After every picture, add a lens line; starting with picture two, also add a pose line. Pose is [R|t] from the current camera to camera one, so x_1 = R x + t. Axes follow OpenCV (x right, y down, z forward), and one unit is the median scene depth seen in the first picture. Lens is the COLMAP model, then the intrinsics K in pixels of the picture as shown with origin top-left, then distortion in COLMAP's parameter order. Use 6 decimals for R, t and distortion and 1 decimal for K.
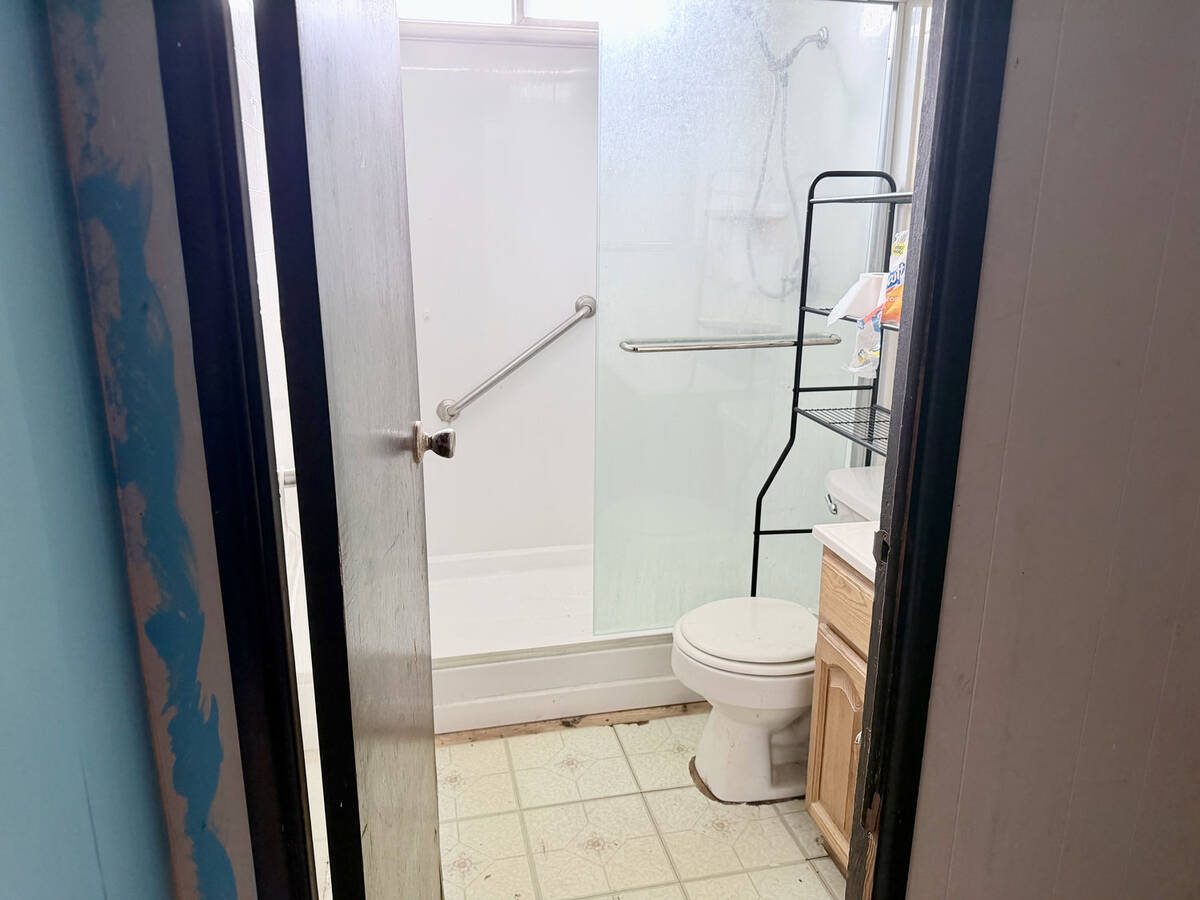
lens RADIAL K [[855.9, 0, 587.8], [0, 855.9, 442.0], [0, 0, 1]] dist [0.065215, -0.078641]
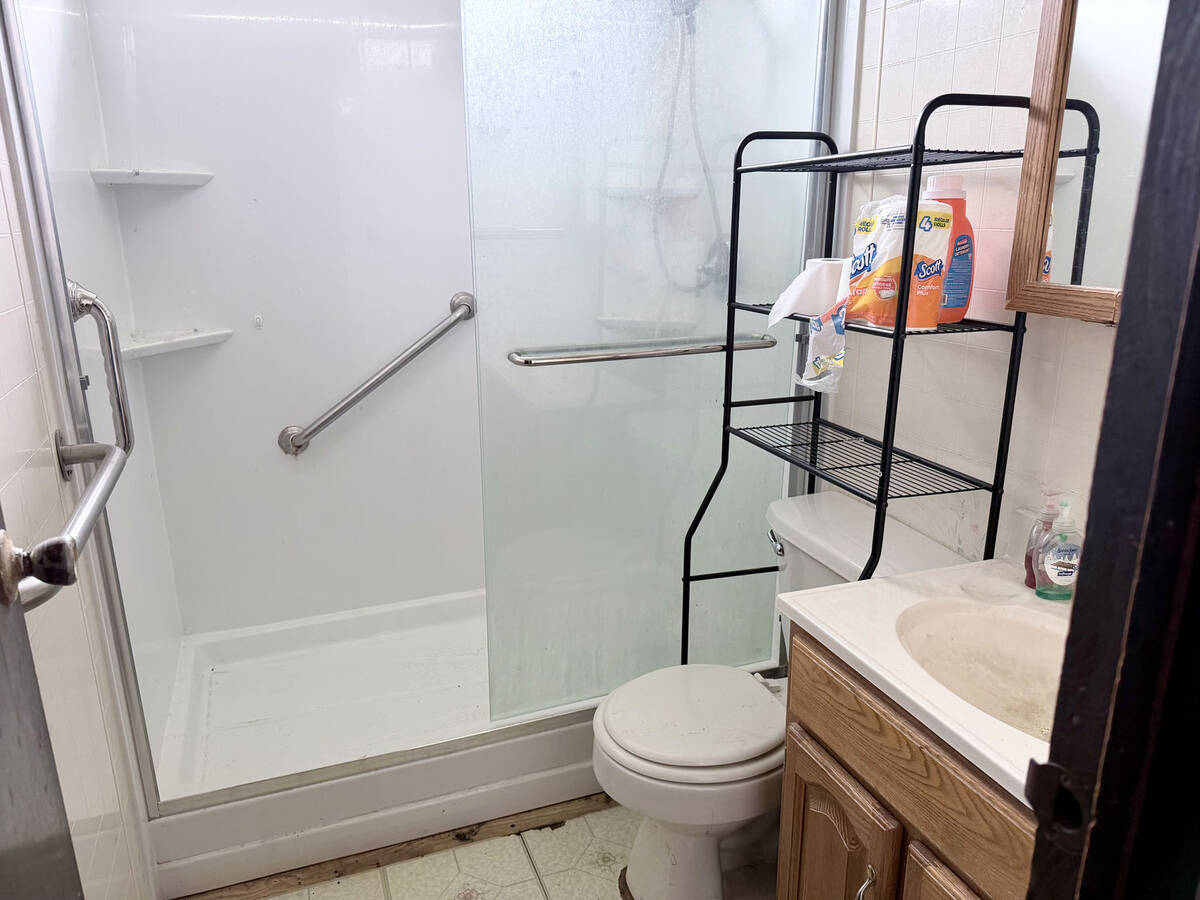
lens RADIAL K [[855.9, 0, 605.6], [0, 855.9, 460.1], [0, 0, 1]] dist [0.065215, -0.078641]
pose [[0.988168, -0.048270, 0.145584, 0.007176], [0.044151, 0.998531, 0.031395, -0.038966], [-0.146885, -0.024596, 0.988848, 0.211180]]
